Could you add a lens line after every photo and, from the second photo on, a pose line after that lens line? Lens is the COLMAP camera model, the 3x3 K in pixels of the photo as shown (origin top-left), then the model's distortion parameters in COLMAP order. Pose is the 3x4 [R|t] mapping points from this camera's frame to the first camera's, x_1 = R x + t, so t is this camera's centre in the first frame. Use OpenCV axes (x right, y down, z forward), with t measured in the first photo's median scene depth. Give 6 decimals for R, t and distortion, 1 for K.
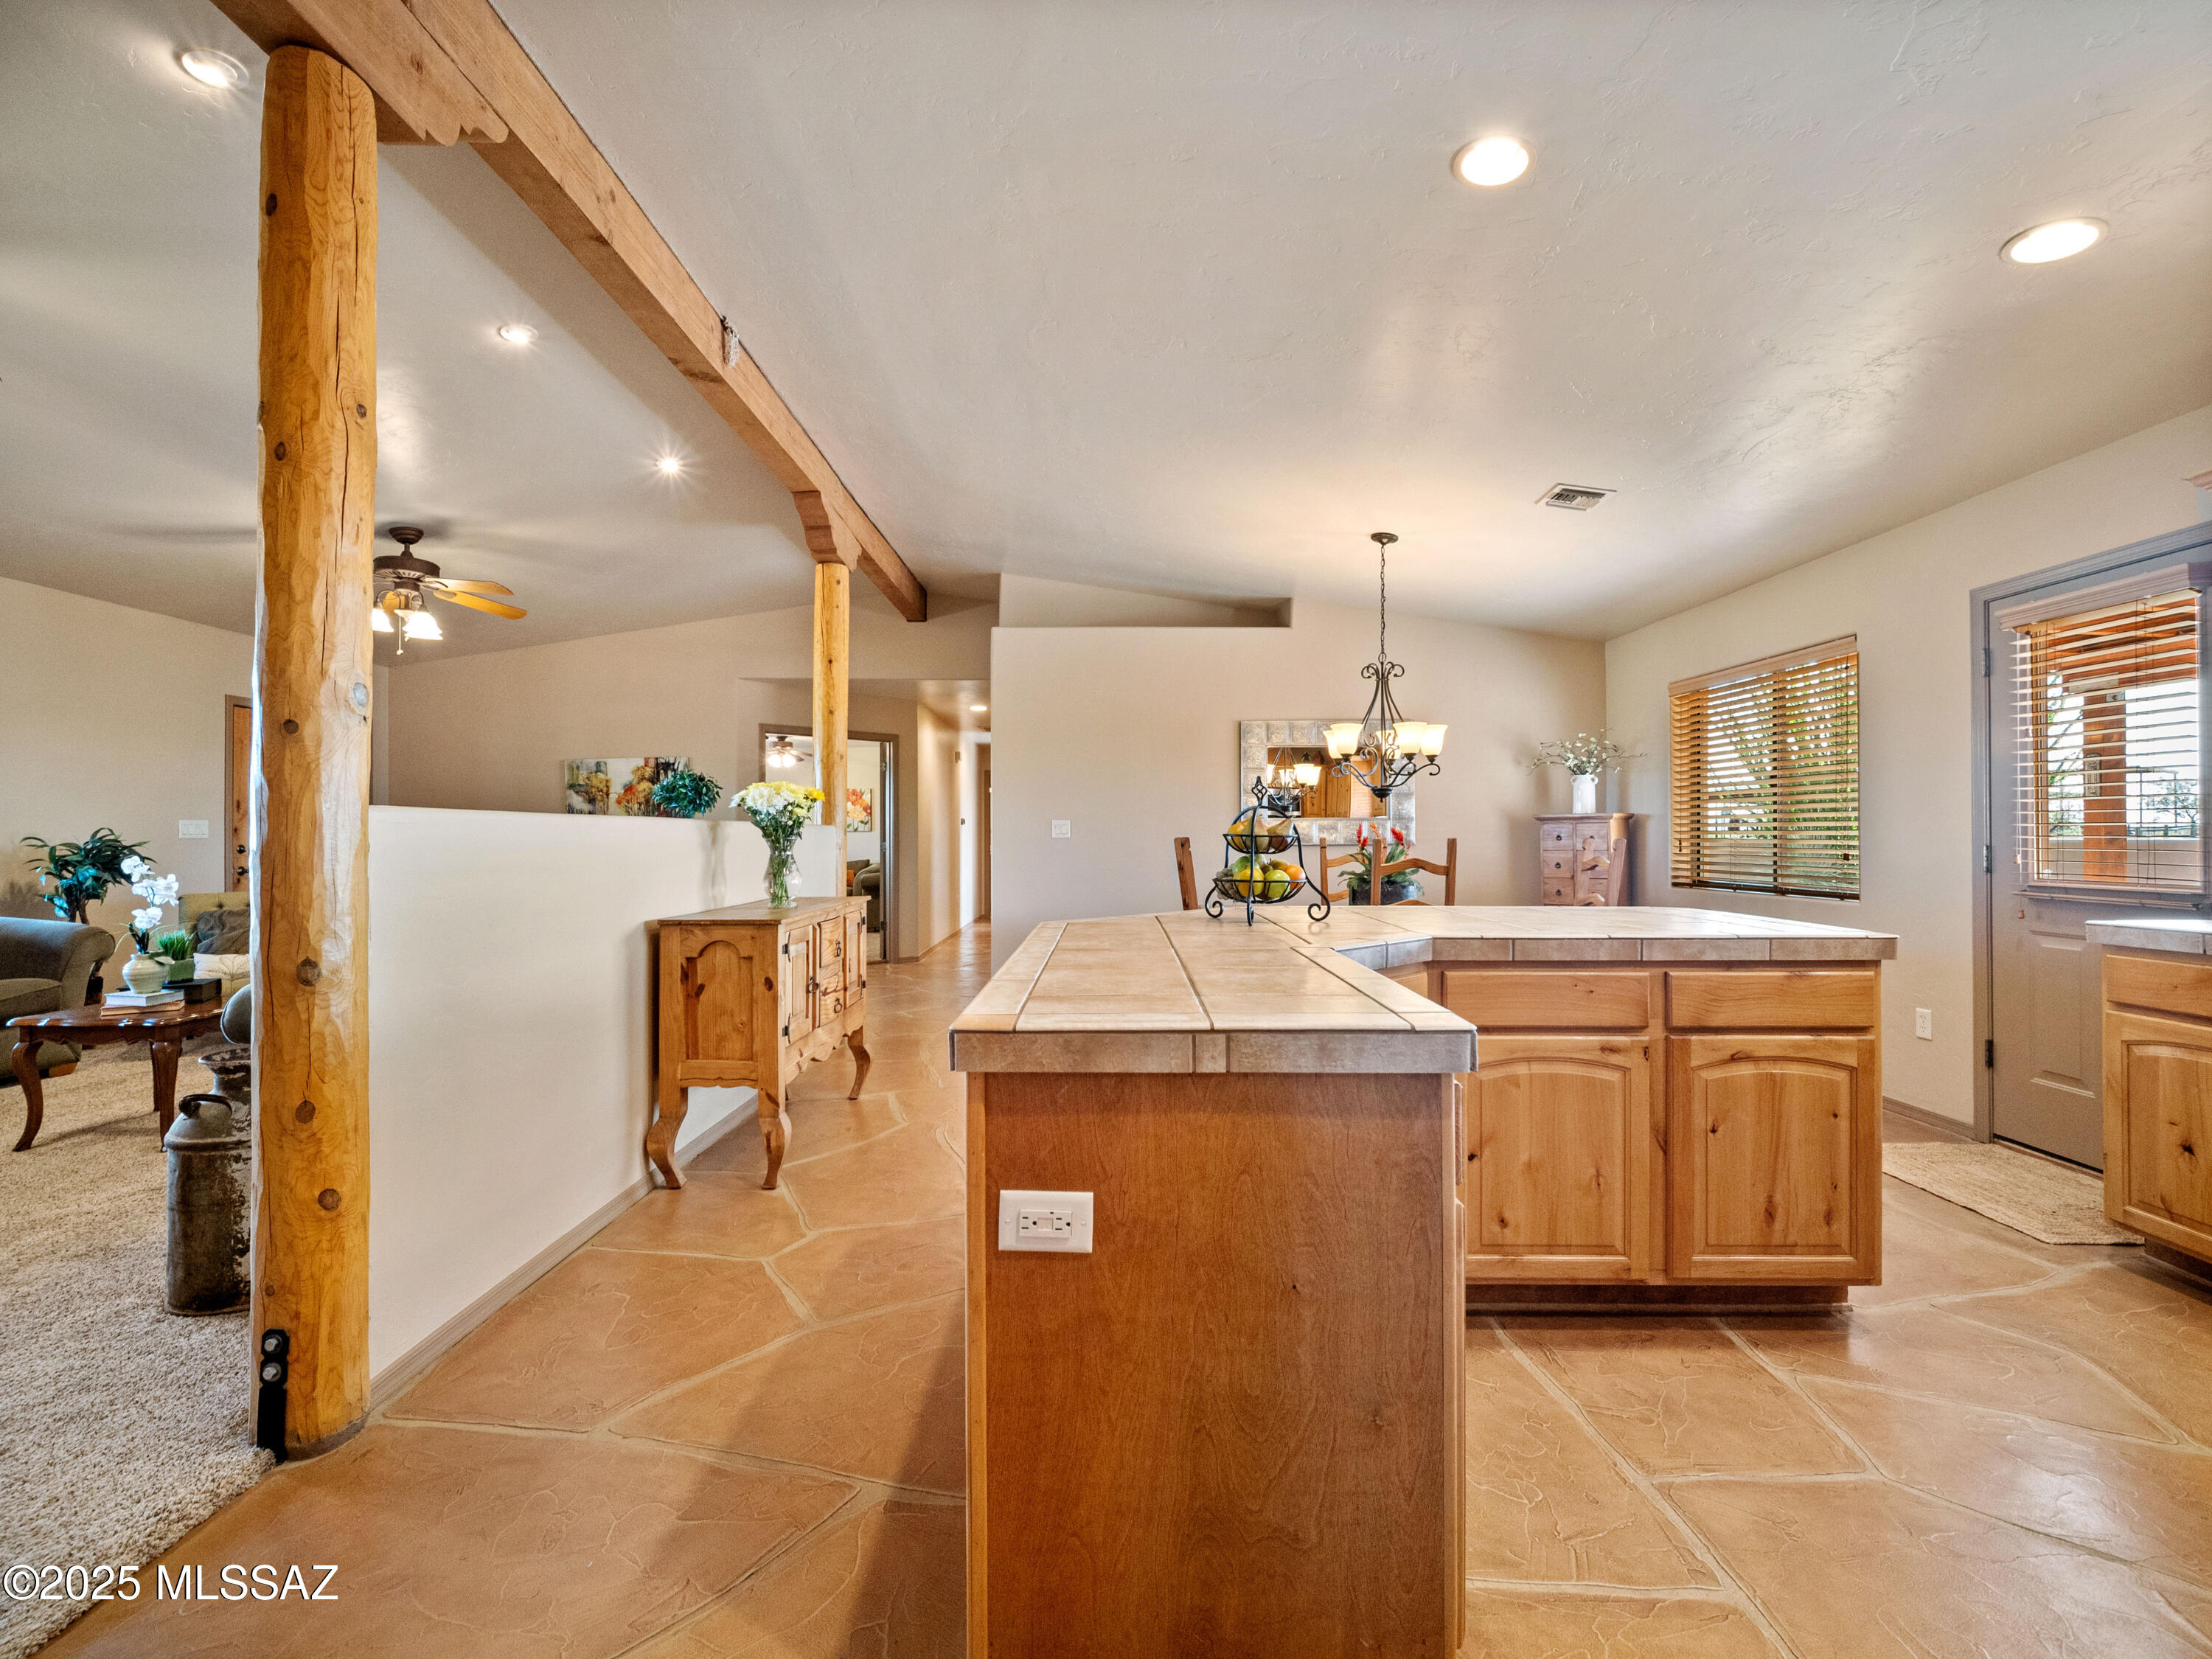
lens RADIAL K [[1009.8, 0, 1090.7], [0, 1009.8, 819.5], [0, 0, 1]] dist [-0.003189, 0.000028]
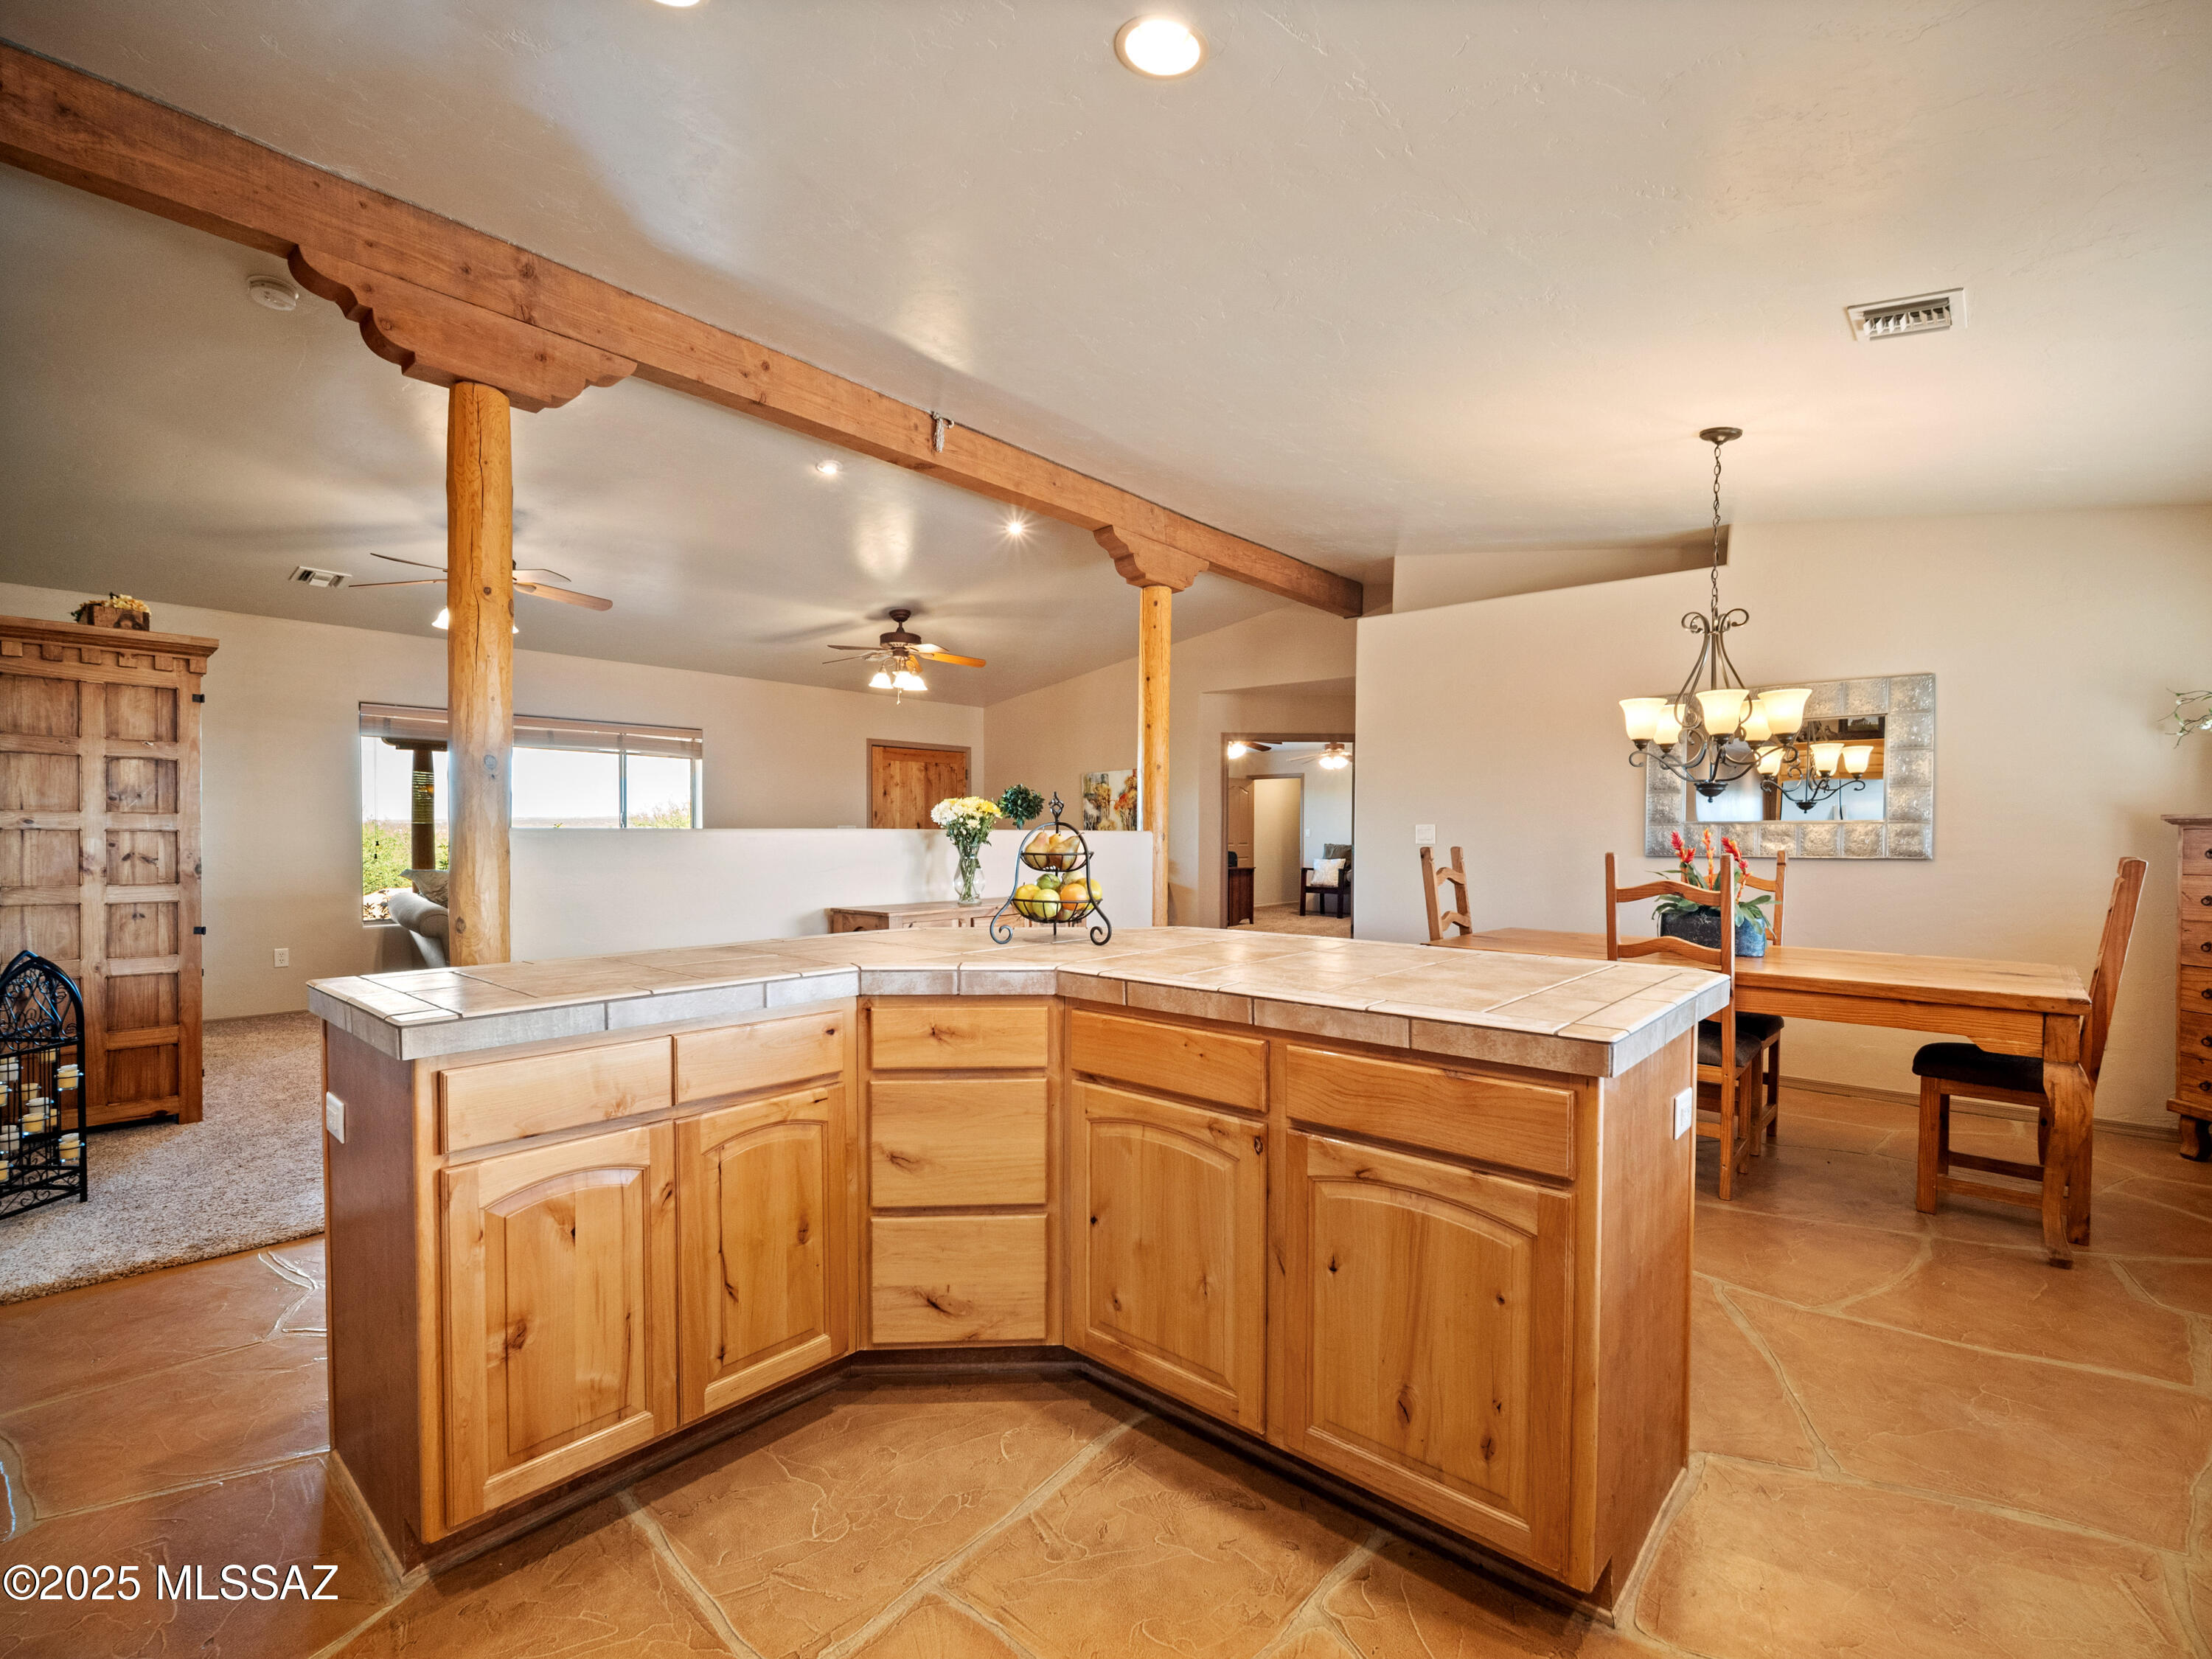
lens RADIAL K [[1009.8, 0, 1088.2], [0, 1009.8, 846.6], [0, 0, 1]] dist [-0.003189, 0.000028]
pose [[0.748609, 0.012748, -0.662889, 0.962285], [0.007793, 0.999577, 0.028023, -0.019273], [0.662966, -0.026144, 0.748193, 0.341558]]
